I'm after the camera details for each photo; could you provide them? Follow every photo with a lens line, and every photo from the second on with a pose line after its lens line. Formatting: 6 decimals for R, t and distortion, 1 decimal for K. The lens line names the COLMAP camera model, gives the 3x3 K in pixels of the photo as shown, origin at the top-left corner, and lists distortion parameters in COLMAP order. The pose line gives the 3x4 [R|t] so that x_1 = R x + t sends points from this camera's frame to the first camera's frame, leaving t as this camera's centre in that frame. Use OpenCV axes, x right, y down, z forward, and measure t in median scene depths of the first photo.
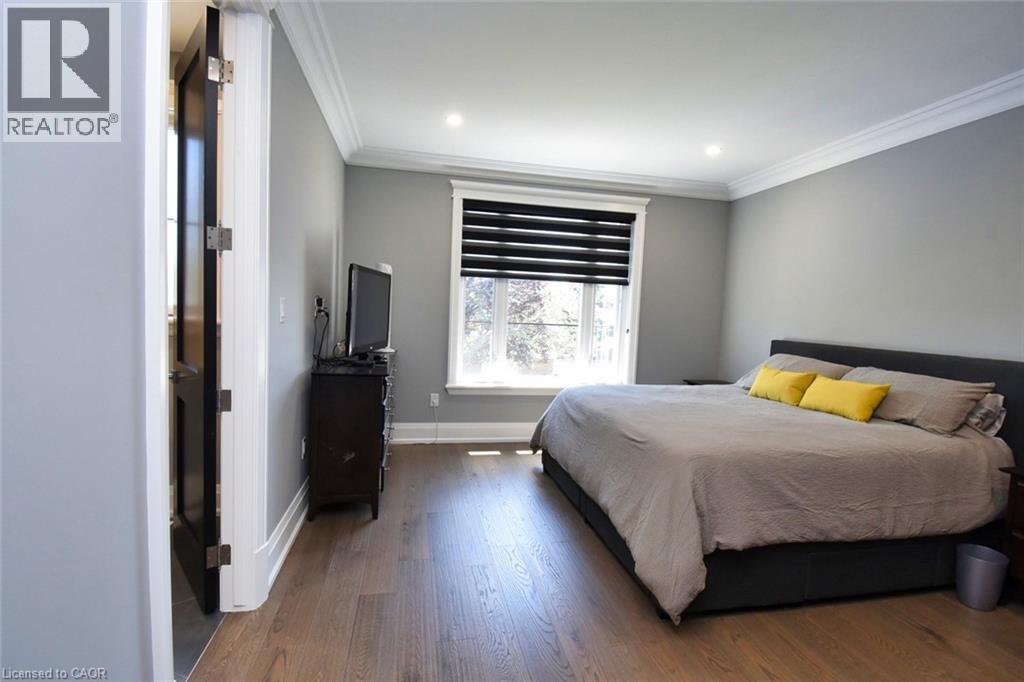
lens RADIAL K [[466.9, 0, 512.0], [0, 466.9, 341.0], [0, 0, 1]] dist [-0.001811, -0.001046]
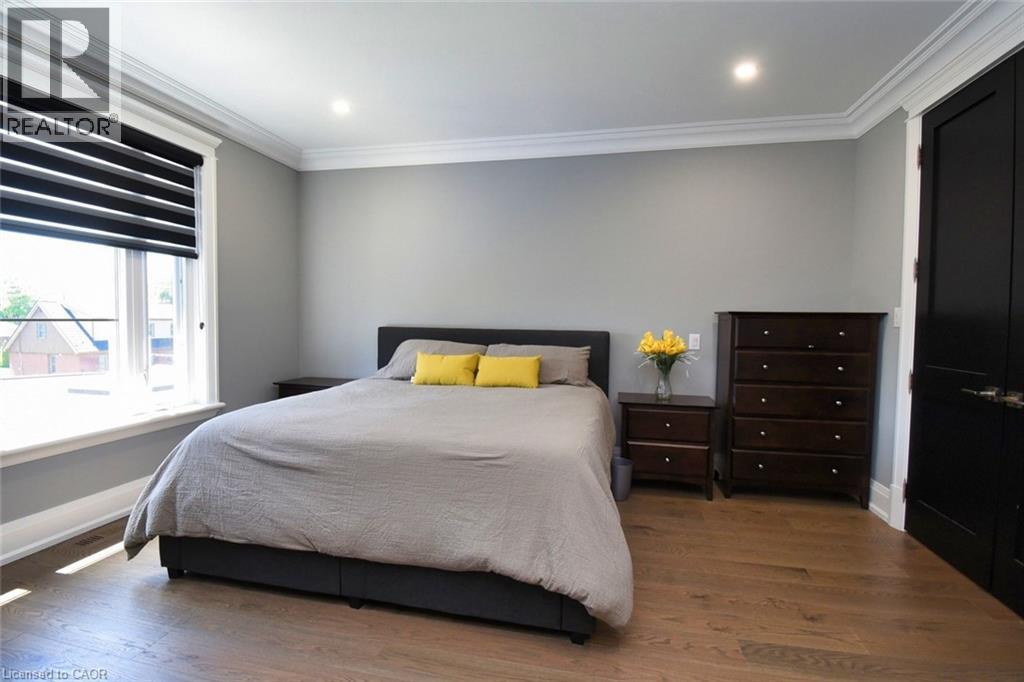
lens RADIAL K [[466.9, 0, 512.0], [0, 466.9, 341.0], [0, 0, 1]] dist [-0.001811, -0.001046]
pose [[0.411751, -0.076992, 0.908038, -0.197597], [0.055758, 0.996686, 0.059225, -0.013082], [-0.909589, 0.026244, 0.414679, 0.301922]]
